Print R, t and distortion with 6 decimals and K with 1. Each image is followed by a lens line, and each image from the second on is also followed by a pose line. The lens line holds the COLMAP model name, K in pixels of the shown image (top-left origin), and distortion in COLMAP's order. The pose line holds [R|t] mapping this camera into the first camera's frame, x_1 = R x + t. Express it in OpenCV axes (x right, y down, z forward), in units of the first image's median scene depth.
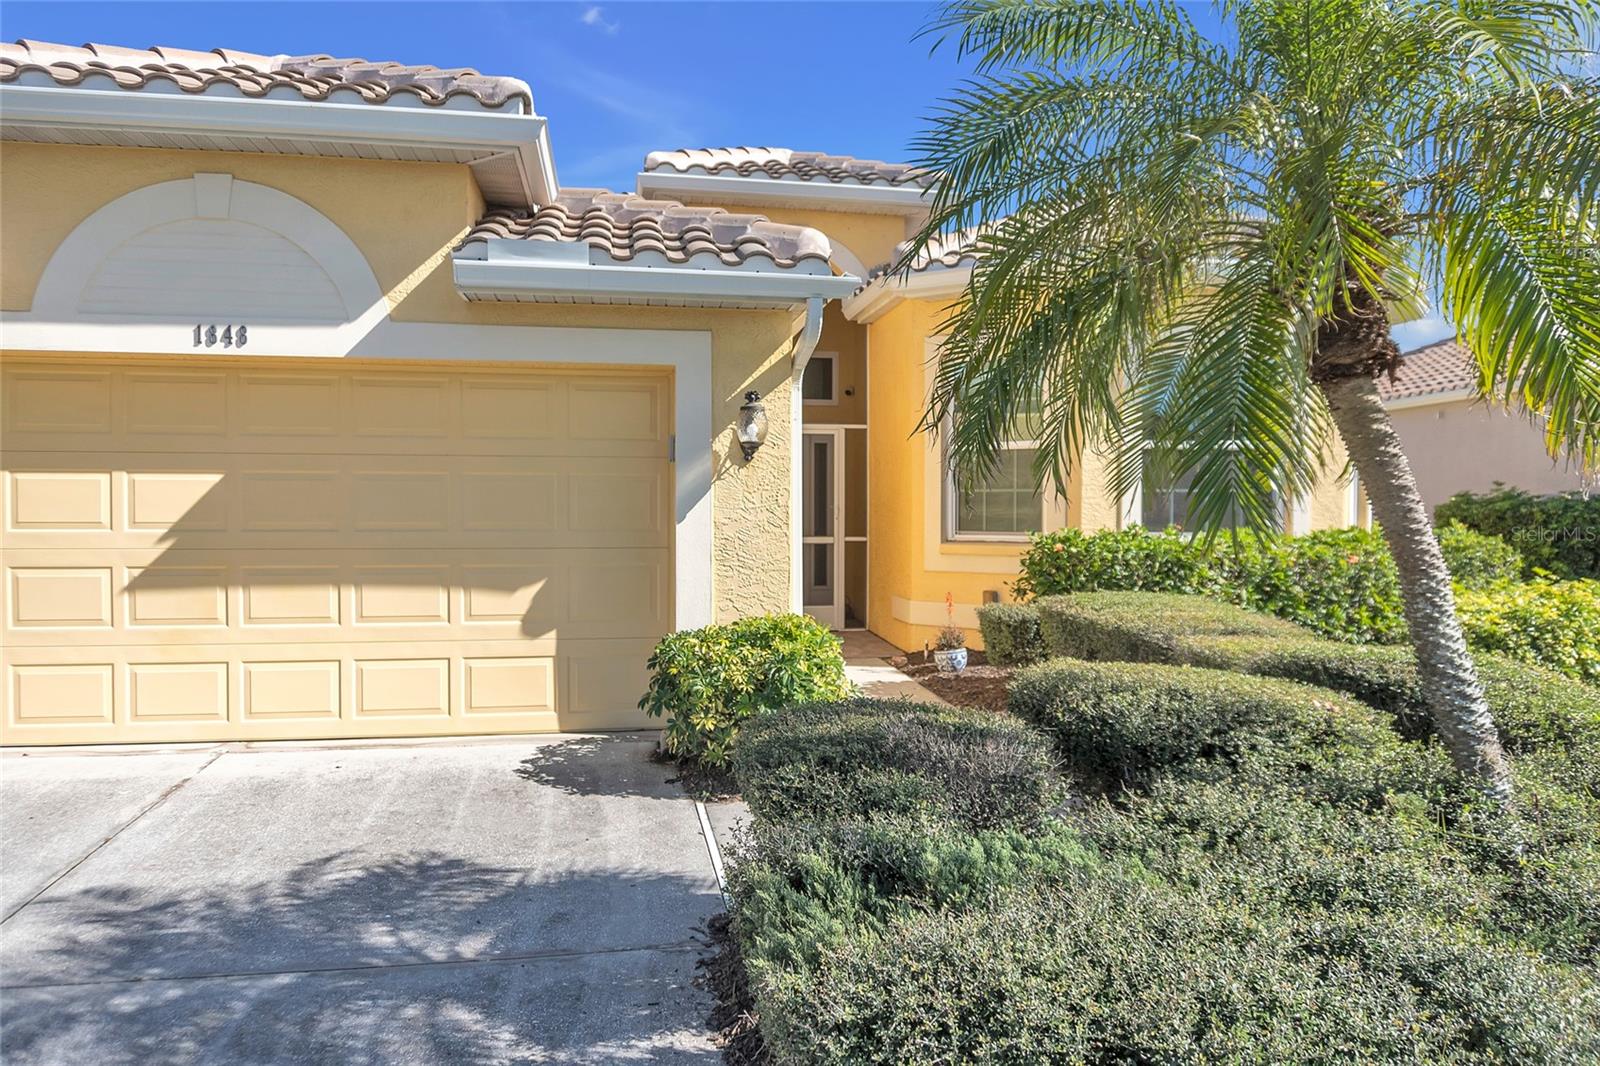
lens RADIAL K [[1068.4, 0, 800.0], [0, 1068.4, 533.0], [0, 0, 1]] dist [-0.047986, 0.000169]
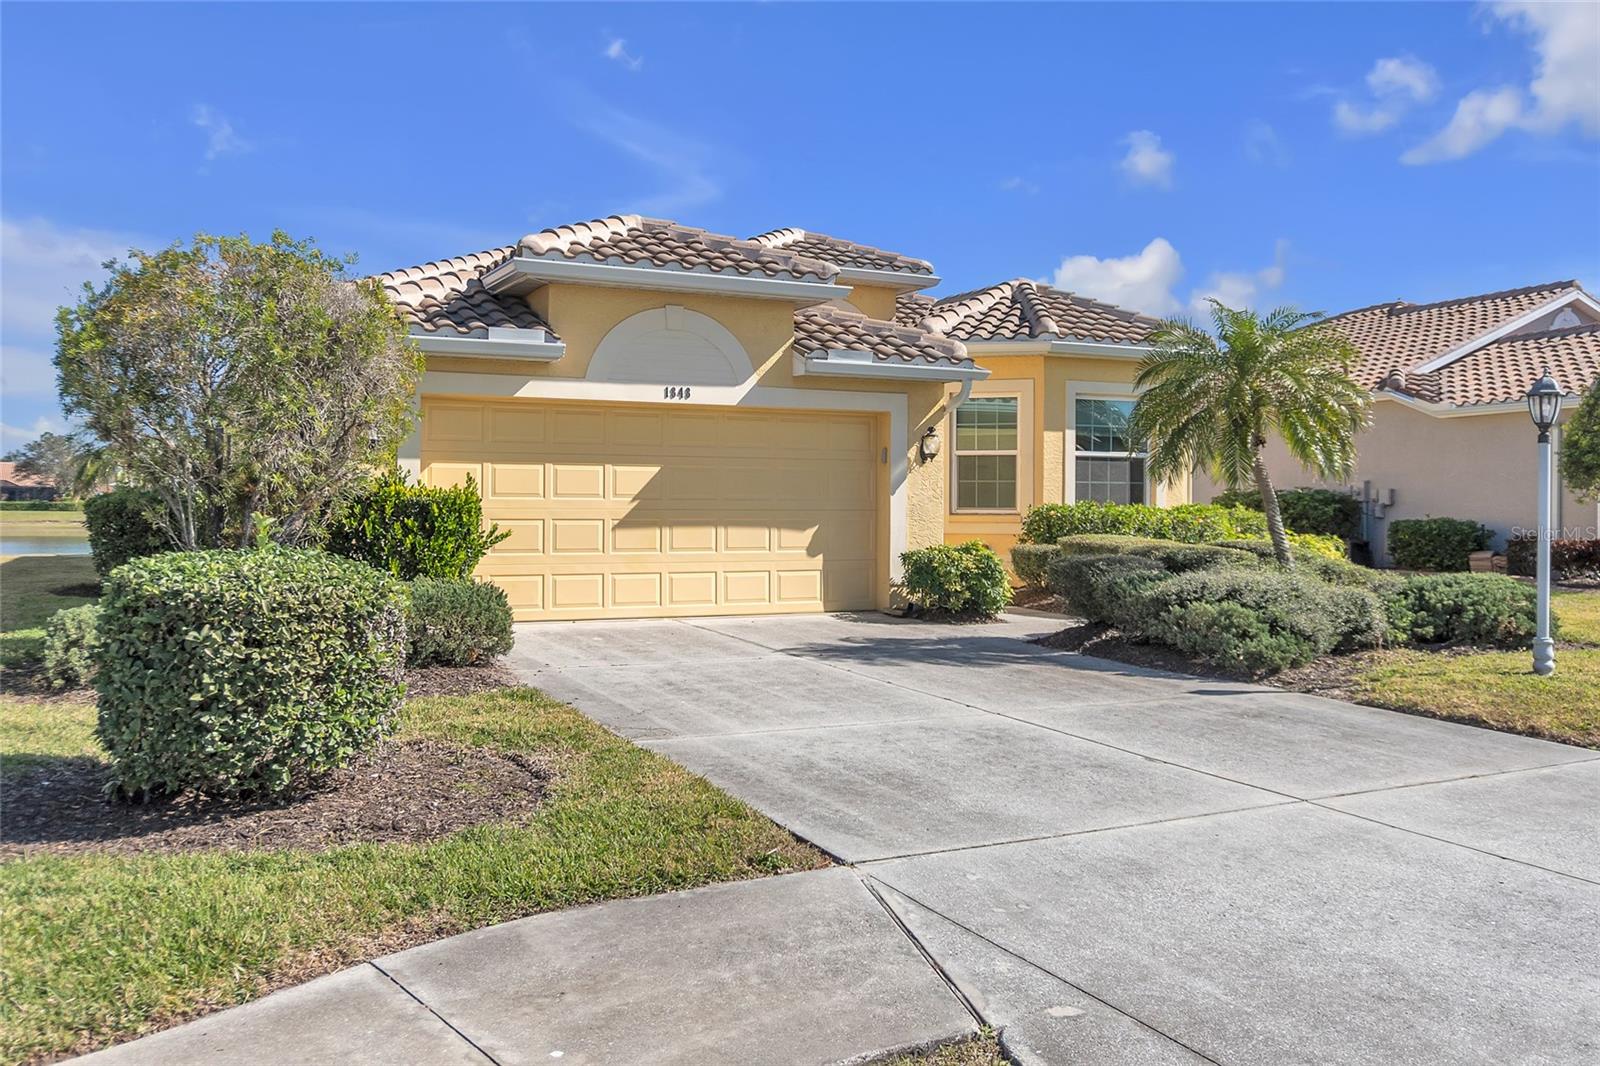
lens RADIAL K [[1403.7, 0, 800.0], [0, 1403.7, 533.0], [0, 0, 1]] dist [-0.181669, 0.002252]
pose [[0.960185, -0.003209, 0.279346, -0.921280], [0.005782, 0.999948, -0.008387, 0.072335], [-0.279304, 0.009668, 0.960154, -1.262864]]
